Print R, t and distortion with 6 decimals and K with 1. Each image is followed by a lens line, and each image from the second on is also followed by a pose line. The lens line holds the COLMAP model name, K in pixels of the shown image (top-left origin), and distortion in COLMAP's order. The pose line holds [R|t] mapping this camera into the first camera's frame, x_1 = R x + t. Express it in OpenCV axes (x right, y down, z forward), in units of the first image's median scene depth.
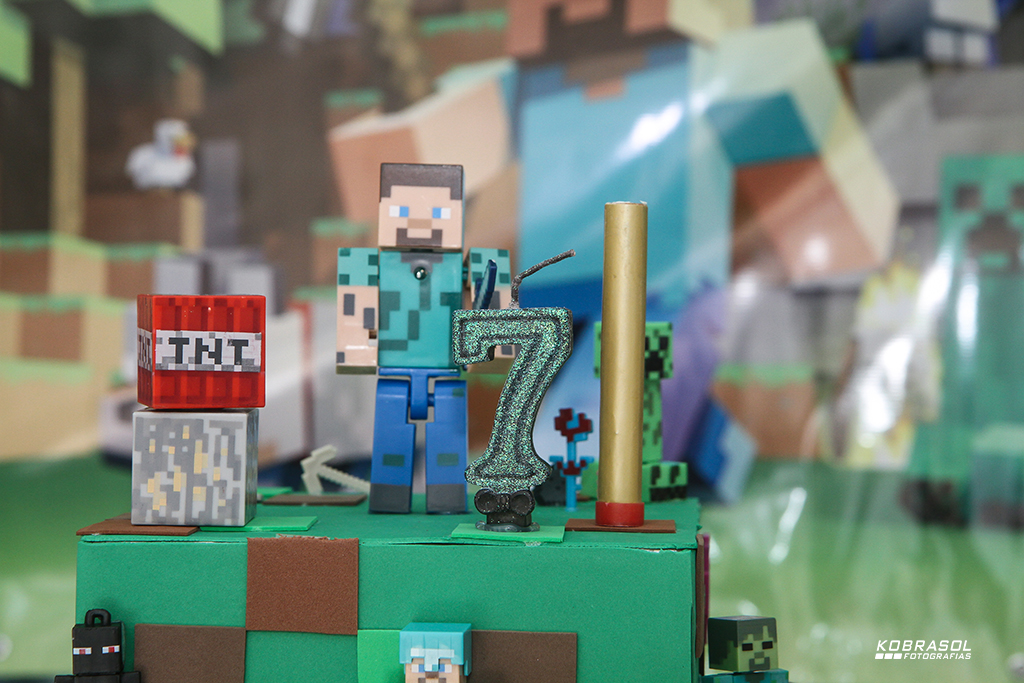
lens RADIAL K [[2295.8, 0, 511.7], [0, 2295.8, 339.0], [0, 0, 1]] dist [0.341558, 0.000000]
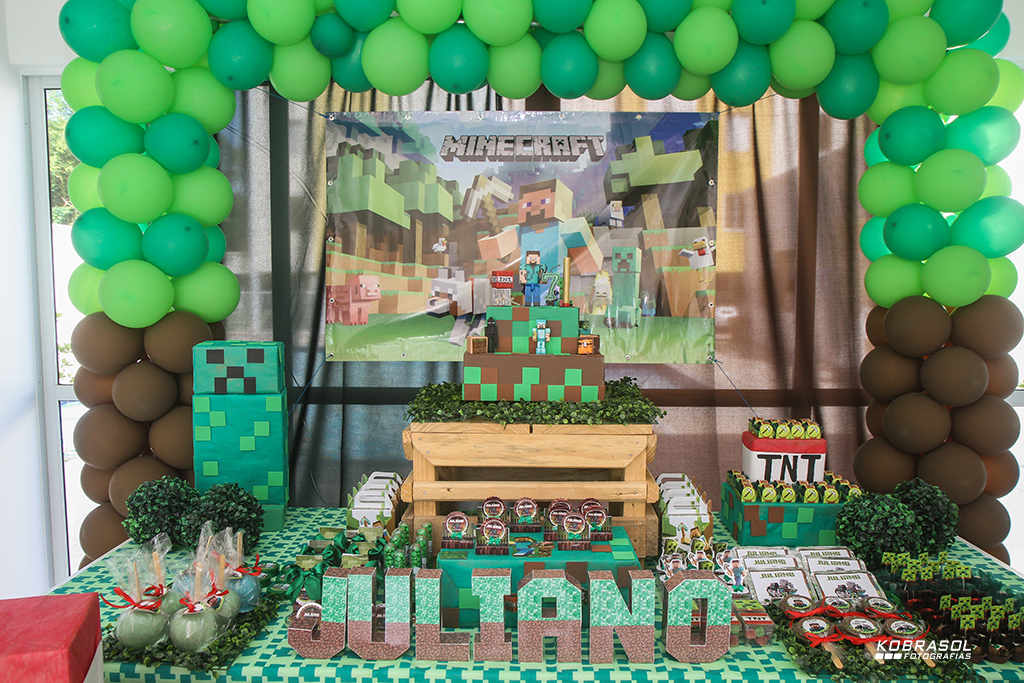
lens RADIAL K [[806.8, 0, 510.2], [0, 806.8, 342.8], [0, 0, 1]] dist [-0.085220, 0.038176]
pose [[0.998219, -0.000714, 0.059653, -0.110317], [-0.002313, 0.998714, 0.050655, 0.030151], [-0.059612, -0.050703, 0.996933, -0.571377]]
